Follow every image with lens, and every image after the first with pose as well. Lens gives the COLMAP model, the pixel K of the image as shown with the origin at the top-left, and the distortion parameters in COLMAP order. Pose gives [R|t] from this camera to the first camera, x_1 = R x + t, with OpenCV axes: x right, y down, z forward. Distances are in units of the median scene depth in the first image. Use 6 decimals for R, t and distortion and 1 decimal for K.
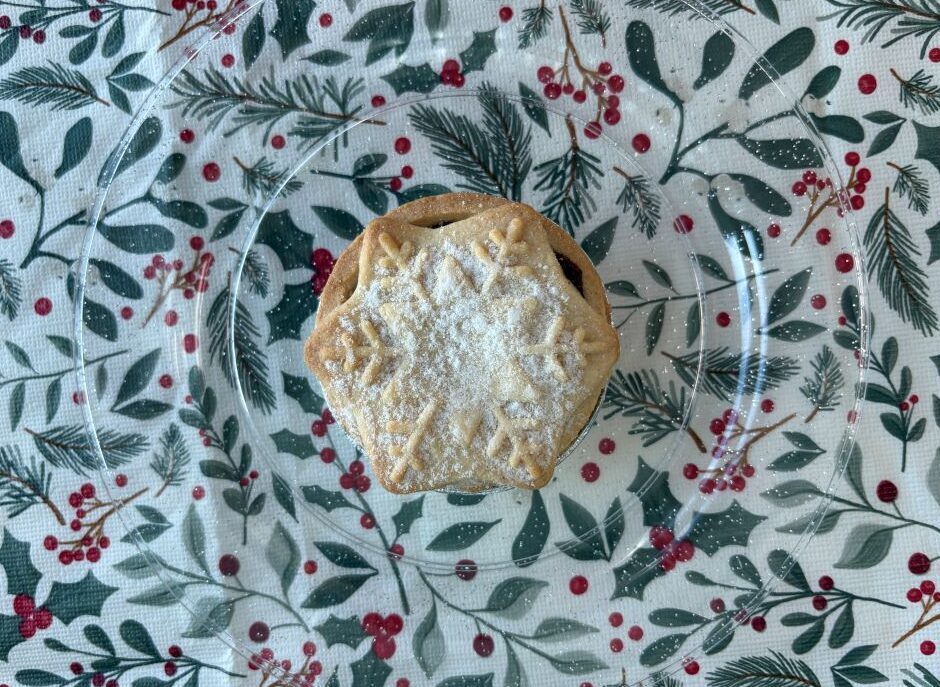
lens RADIAL K [[708.7, 0, 482.7], [0, 708.7, 346.5], [0, 0, 1]] dist [0.000576, -0.029679]
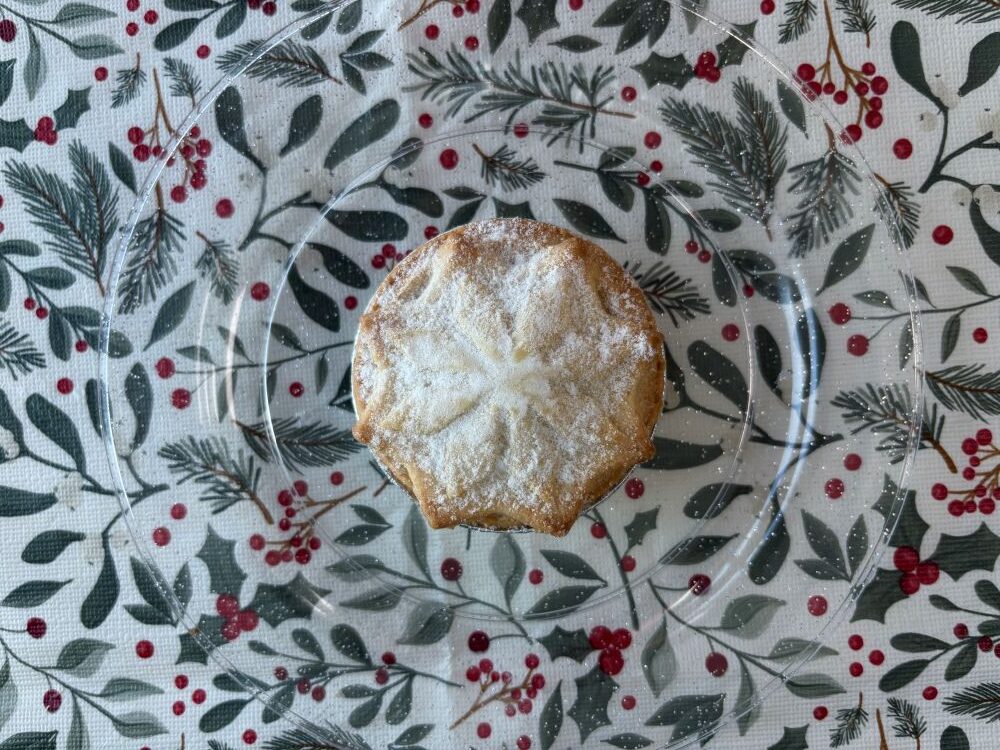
lens RADIAL K [[730.8, 0, 500.0], [0, 730.8, 375.0], [0, 0, 1]] dist [-0.004455, -0.024688]
pose [[0.999122, 0.041874, 0.001656, -0.306745], [-0.041881, 0.999111, 0.004824, 0.037345], [-0.001452, -0.004889, 0.999987, 0.013855]]
